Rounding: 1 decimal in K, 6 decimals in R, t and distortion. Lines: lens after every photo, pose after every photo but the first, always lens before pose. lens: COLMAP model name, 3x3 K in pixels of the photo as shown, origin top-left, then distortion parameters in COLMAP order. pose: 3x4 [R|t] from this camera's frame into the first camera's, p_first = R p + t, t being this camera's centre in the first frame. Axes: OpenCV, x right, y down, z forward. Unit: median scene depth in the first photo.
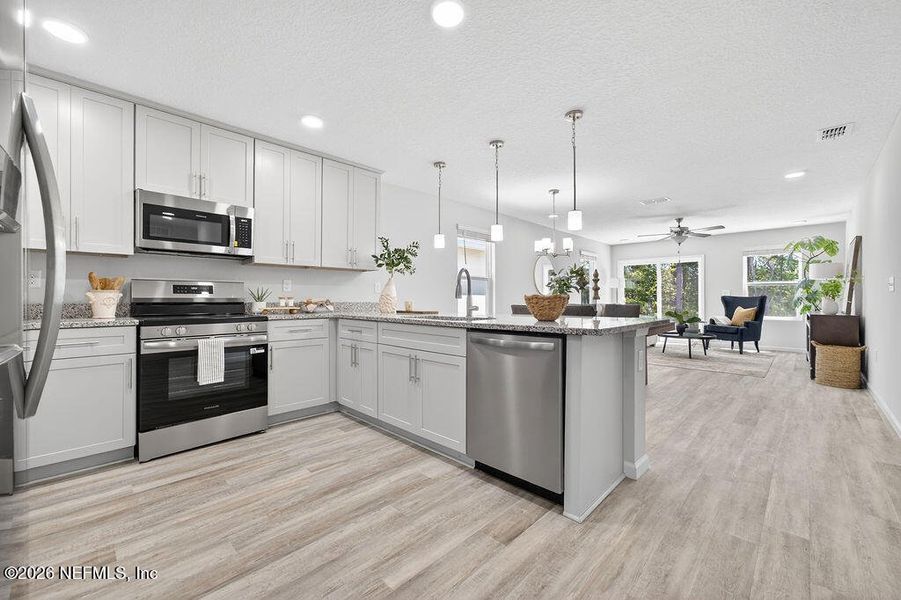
lens RADIAL K [[368.3, 0, 442.9], [0, 368.3, 301.8], [0, 0, 1]] dist [-0.009995, 0.002233]
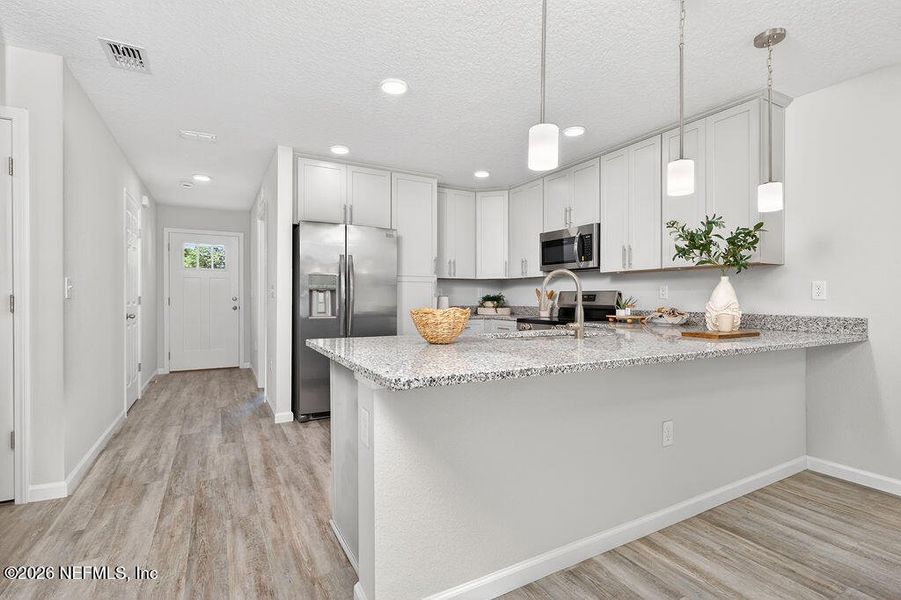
lens RADIAL K [[425.9, 0, 441.7], [0, 425.9, 300.4], [0, 0, 1]] dist [-0.033470, -0.000046]
pose [[-0.299115, -0.000554, -0.954217, 0.397913], [-0.015015, 0.999879, 0.004126, -0.011939], [0.954099, 0.015562, -0.299087, 0.461224]]
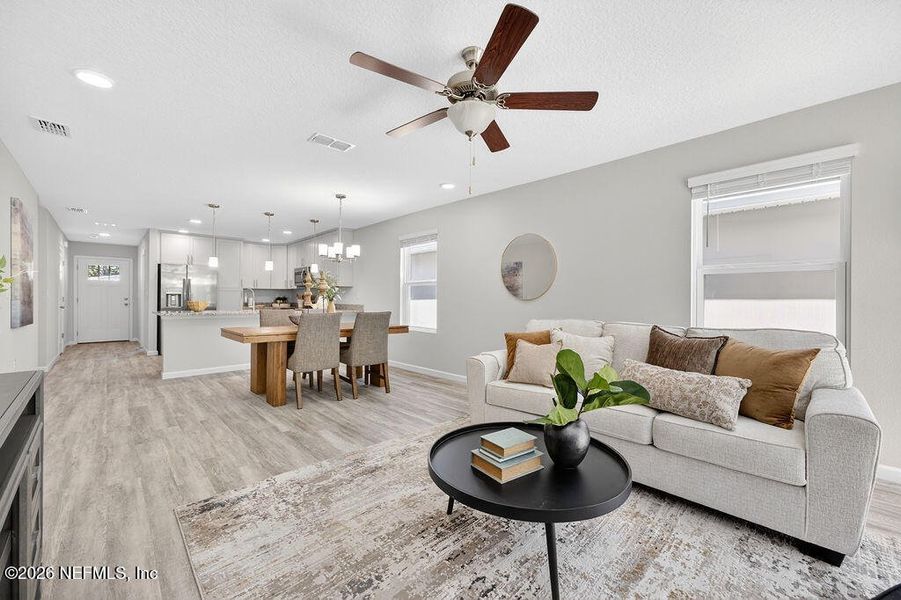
lens RADIAL K [[368.3, 0, 441.8], [0, 368.3, 298.4], [0, 0, 1]] dist [-0.009995, 0.002233]
pose [[-0.043934, -0.005314, -0.999020, 0.911933], [-0.014395, 0.999885, -0.004686, -0.016570], [0.998931, 0.014175, -0.044005, 0.941686]]
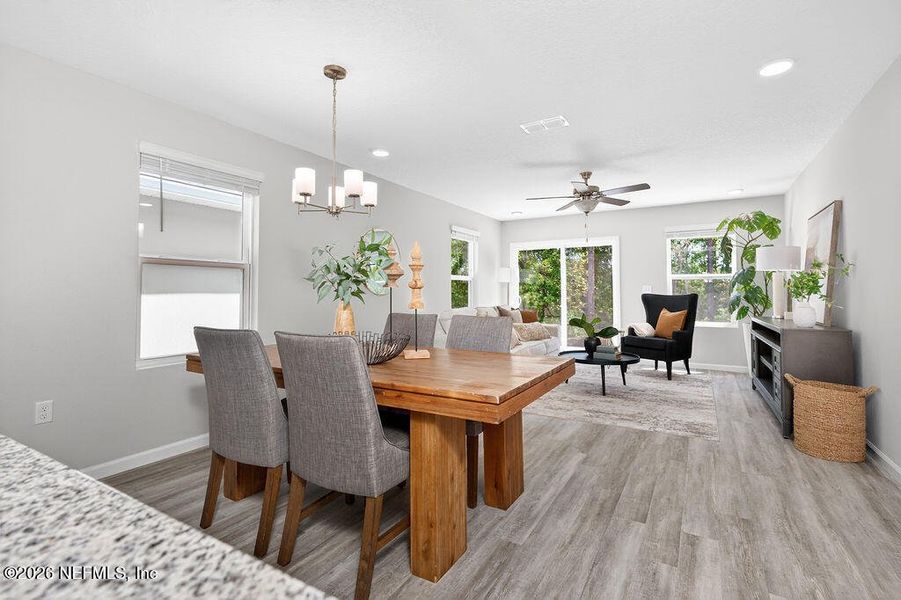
lens RADIAL K [[425.9, 0, 446.2], [0, 425.9, 292.2], [0, 0, 1]] dist [-0.033470, -0.000046]
pose [[0.970662, -0.005381, 0.240388, 0.223914], [0.008271, 0.999905, -0.011015, -0.015656], [-0.240306, 0.012680, 0.970614, 0.337409]]
